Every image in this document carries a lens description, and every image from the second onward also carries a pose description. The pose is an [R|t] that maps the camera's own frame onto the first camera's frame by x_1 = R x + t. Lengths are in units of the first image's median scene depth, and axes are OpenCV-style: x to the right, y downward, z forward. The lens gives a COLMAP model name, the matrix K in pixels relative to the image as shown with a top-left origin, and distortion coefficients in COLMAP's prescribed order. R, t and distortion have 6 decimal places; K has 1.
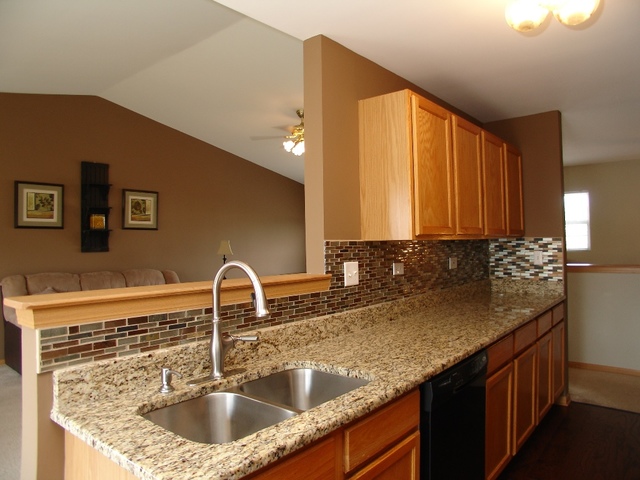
lens RADIAL K [[461.5, 0, 322.0], [0, 461.5, 235.1], [0, 0, 1]] dist [-0.189957, 0.149463]
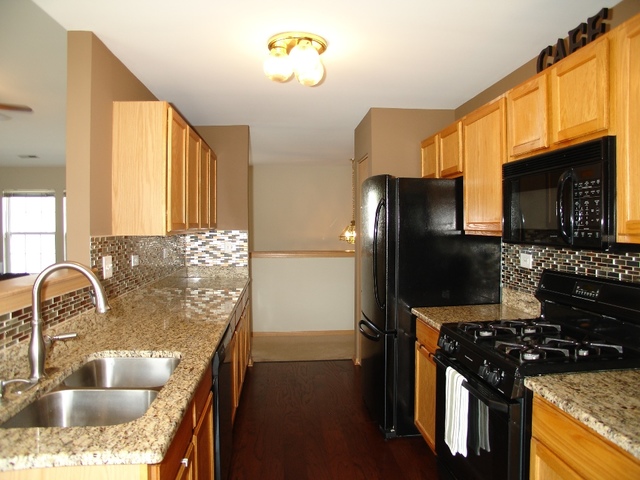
lens RADIAL K [[461.5, 0, 322.0], [0, 461.5, 235.1], [0, 0, 1]] dist [-0.189957, 0.149463]
pose [[0.711754, -0.000178, 0.702429, -0.265897], [-0.023696, 0.999425, 0.024264, -0.023025], [-0.702029, -0.033915, 0.711340, -0.061933]]
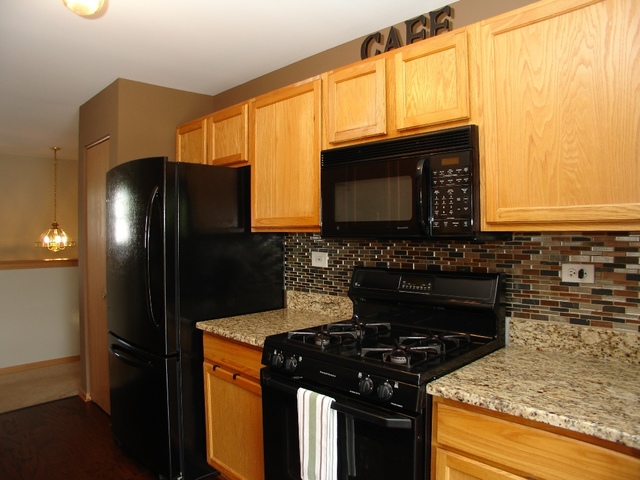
lens RADIAL K [[461.5, 0, 322.0], [0, 461.5, 235.1], [0, 0, 1]] dist [-0.189957, 0.149463]
pose [[0.104668, 0.011639, 0.994439, -0.201847], [-0.018440, 0.999782, -0.009761, 0.006200], [-0.994336, -0.017316, 0.104860, 0.220940]]
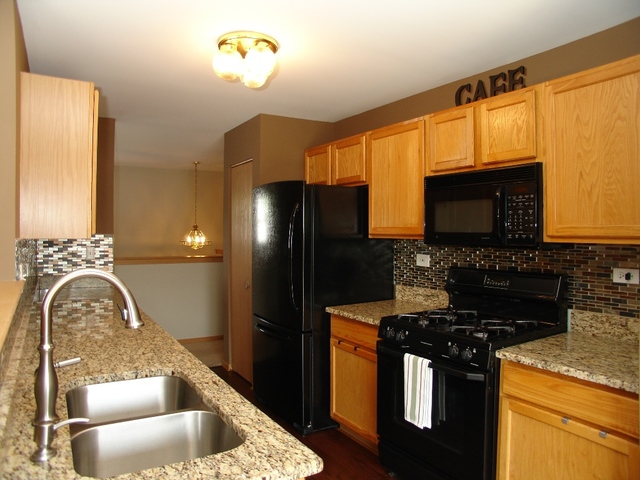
lens RADIAL K [[461.5, 0, 322.0], [0, 461.5, 235.1], [0, 0, 1]] dist [-0.189957, 0.149463]
pose [[0.324753, 0.010732, 0.945738, -0.453741], [-0.028478, 0.999593, -0.001564, -0.008617], [-0.945370, -0.026424, 0.324926, 0.189764]]
